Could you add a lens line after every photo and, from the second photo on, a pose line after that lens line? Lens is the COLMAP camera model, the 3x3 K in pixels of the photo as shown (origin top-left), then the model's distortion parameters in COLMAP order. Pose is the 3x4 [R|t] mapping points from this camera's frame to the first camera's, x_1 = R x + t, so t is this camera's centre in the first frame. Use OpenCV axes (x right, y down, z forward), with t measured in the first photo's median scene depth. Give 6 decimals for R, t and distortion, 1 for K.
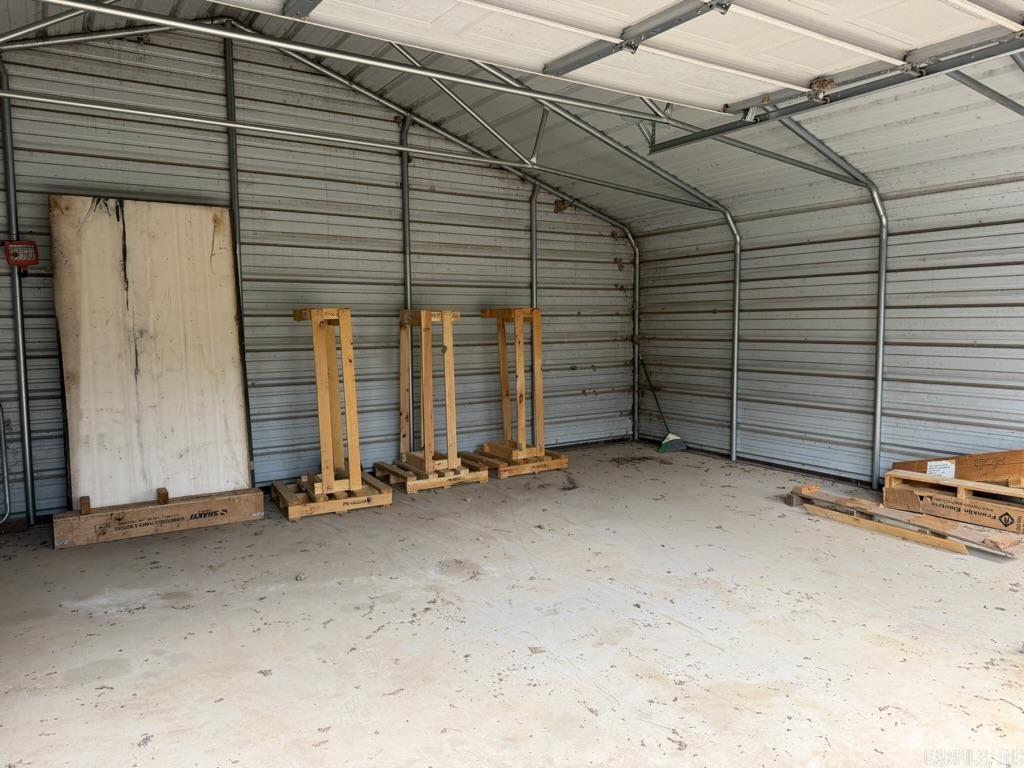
lens RADIAL K [[707.2, 0, 512.5], [0, 707.2, 378.1], [0, 0, 1]] dist [0.097678, -0.170697]
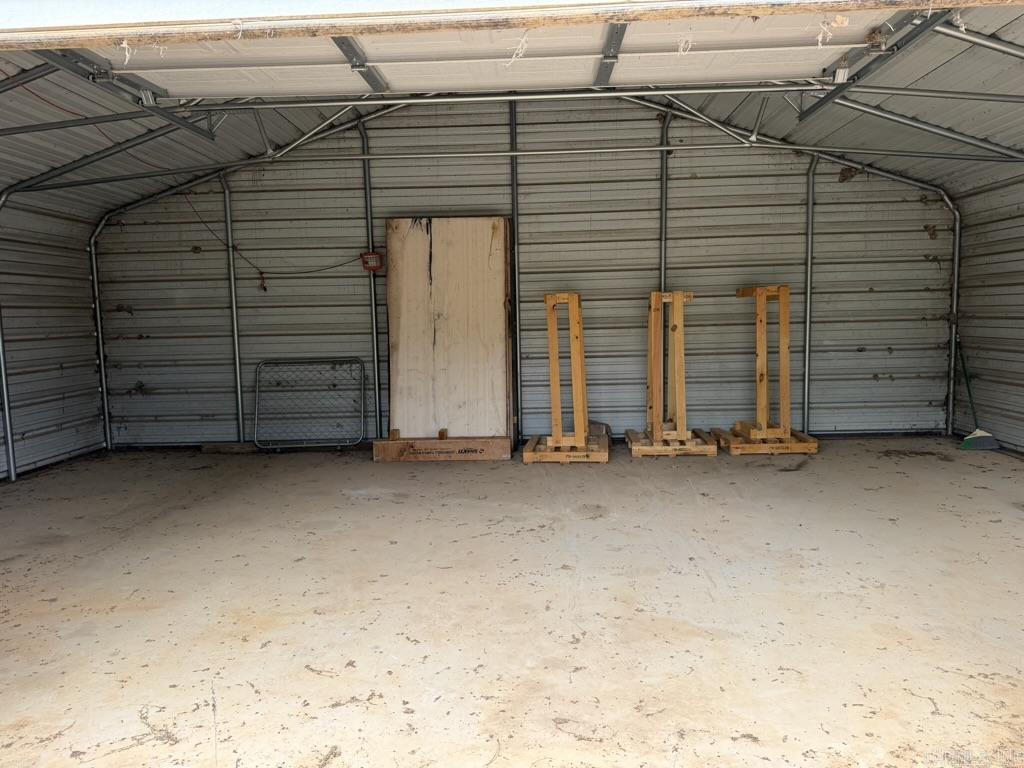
lens RADIAL K [[707.2, 0, 512.5], [0, 707.2, 378.1], [0, 0, 1]] dist [0.097678, -0.170697]
pose [[0.811980, 0.038346, -0.582424, 0.321722], [-0.029798, 0.999262, 0.024248, 0.016393], [0.582924, -0.002334, 0.812523, -0.016050]]
